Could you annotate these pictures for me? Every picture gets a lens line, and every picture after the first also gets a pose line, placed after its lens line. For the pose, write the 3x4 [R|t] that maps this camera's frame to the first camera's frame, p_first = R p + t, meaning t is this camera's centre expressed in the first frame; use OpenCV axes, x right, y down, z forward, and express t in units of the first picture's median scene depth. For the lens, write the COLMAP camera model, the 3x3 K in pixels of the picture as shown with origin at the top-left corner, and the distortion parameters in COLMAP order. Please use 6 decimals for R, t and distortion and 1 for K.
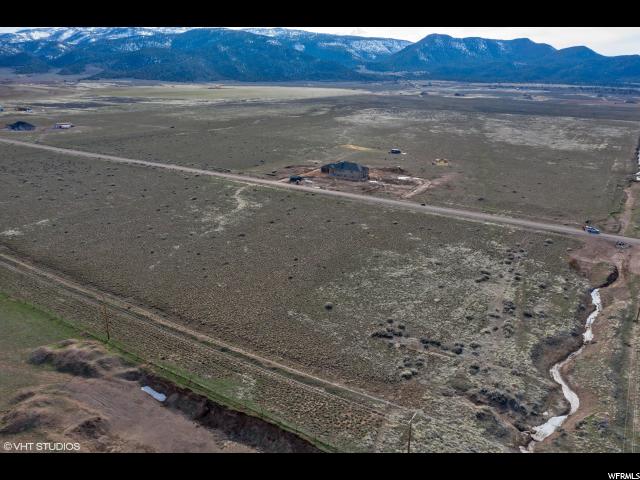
lens RADIAL K [[501.8, 0, 322.3], [0, 501.8, 239.1], [0, 0, 1]] dist [-0.011177, -0.006017]
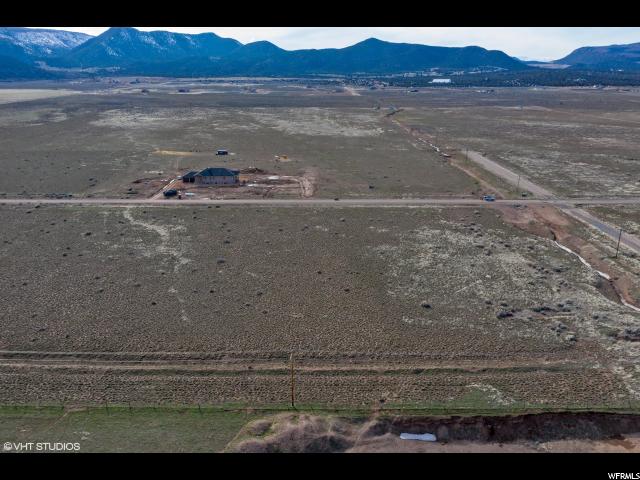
lens RADIAL K [[520.1, 0, 321.9], [0, 520.1, 241.2], [0, 0, 1]] dist [-0.013733, -0.000217]
pose [[0.838995, -0.182172, 0.512739, -0.070537], [0.181094, 0.982059, 0.052594, -0.008755], [-0.513121, 0.048728, 0.856932, 0.022690]]
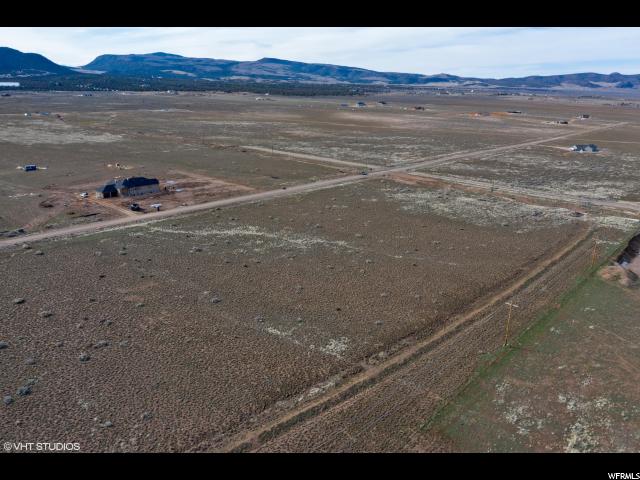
lens RADIAL K [[498.3, 0, 320.0], [0, 498.3, 240.0], [0, 0, 1]] dist [-0.013349, 0.001984]
pose [[0.142619, -0.304002, 0.941935, -0.172894], [0.281561, 0.924807, 0.255843, -0.043619], [-0.948885, 0.228724, 0.217491, 0.130184]]
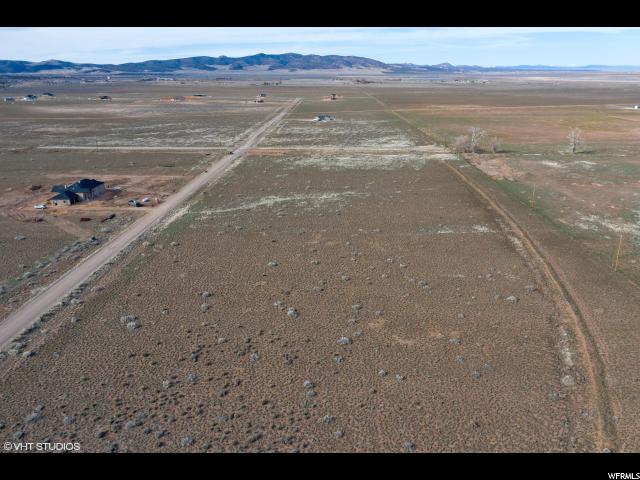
lens RADIAL K [[520.1, 0, 321.9], [0, 520.1, 241.2], [0, 0, 1]] dist [-0.013733, -0.000217]
pose [[-0.535035, -0.268664, 0.800973, -0.193234], [0.256614, 0.851612, 0.457063, -0.081970], [-0.804914, 0.450085, -0.386699, 0.251666]]
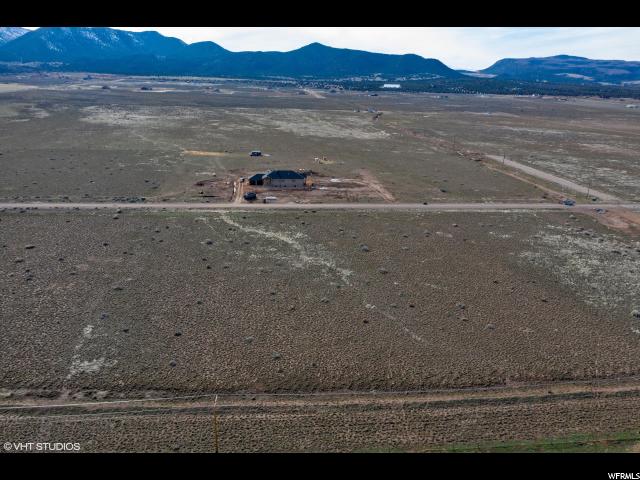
lens RADIAL K [[501.8, 0, 322.3], [0, 501.8, 239.1], [0, 0, 1]] dist [-0.011177, -0.006017]
pose [[0.767380, -0.189585, 0.612523, -0.110090], [0.180886, 0.980496, 0.076861, -0.021370], [-0.615148, 0.051815, 0.786707, 0.063443]]
